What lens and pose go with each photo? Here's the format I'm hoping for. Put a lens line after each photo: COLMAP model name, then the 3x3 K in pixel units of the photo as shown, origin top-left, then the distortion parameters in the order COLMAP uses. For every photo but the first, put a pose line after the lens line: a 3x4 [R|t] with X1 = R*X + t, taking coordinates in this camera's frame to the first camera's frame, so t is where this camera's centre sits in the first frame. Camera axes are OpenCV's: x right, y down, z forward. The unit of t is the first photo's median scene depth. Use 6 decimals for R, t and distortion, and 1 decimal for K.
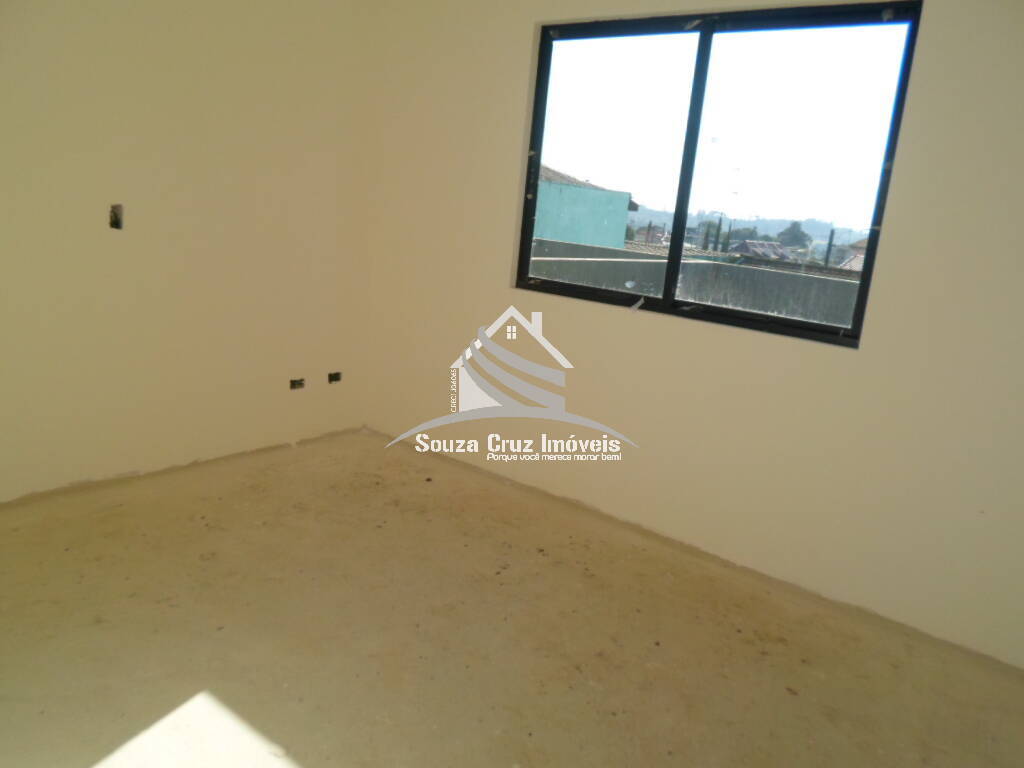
lens RADIAL K [[783.7, 0, 512.0], [0, 783.7, 384.0], [0, 0, 1]] dist [-0.011751, -0.013211]
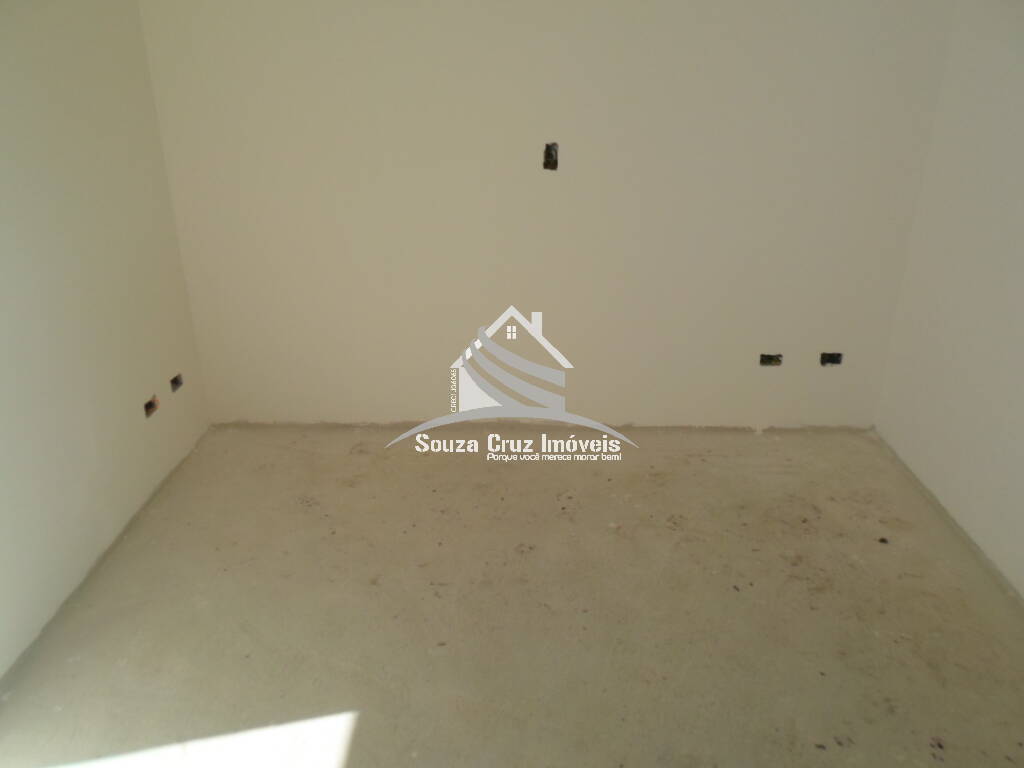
lens RADIAL K [[783.7, 0, 512.0], [0, 783.7, 384.0], [0, 0, 1]] dist [-0.011751, -0.013211]
pose [[0.605139, 0.229702, -0.762263, 0.178168], [-0.120464, 0.972867, 0.197532, -0.102101], [0.786953, -0.027709, 0.616390, 0.304923]]
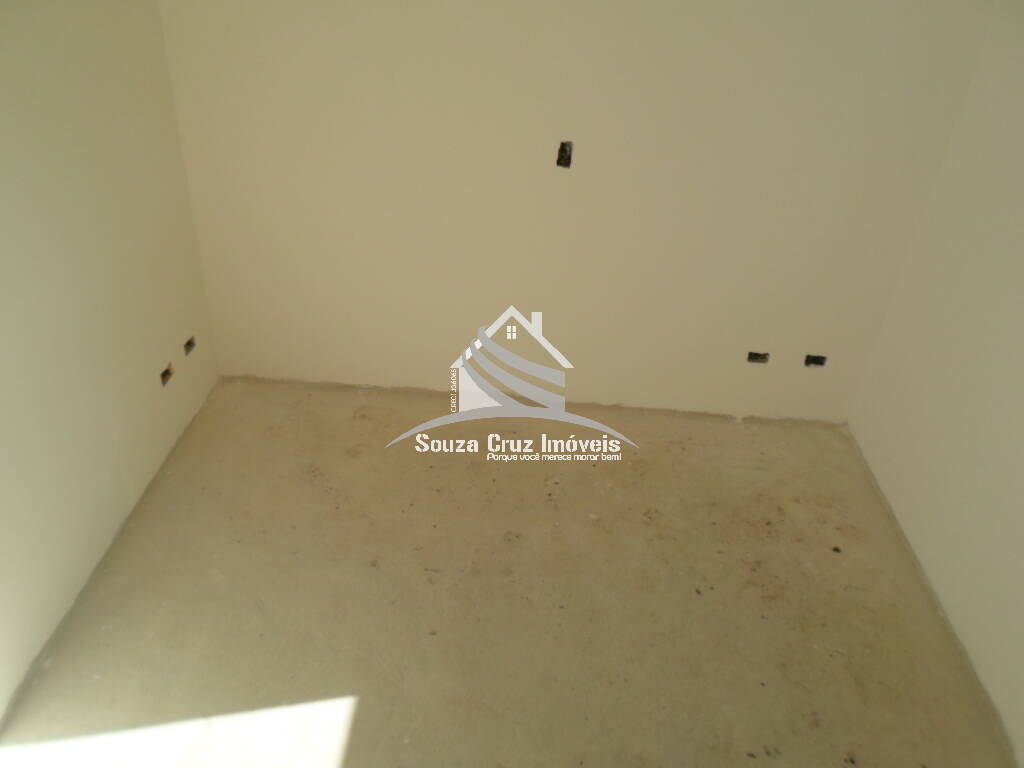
lens RADIAL K [[783.7, 0, 512.0], [0, 783.7, 384.0], [0, 0, 1]] dist [-0.011751, -0.013211]
pose [[0.591502, 0.396457, -0.702102, 0.166989], [-0.190462, 0.914825, 0.356117, -0.222188], [0.783486, -0.076920, 0.616630, 0.281057]]
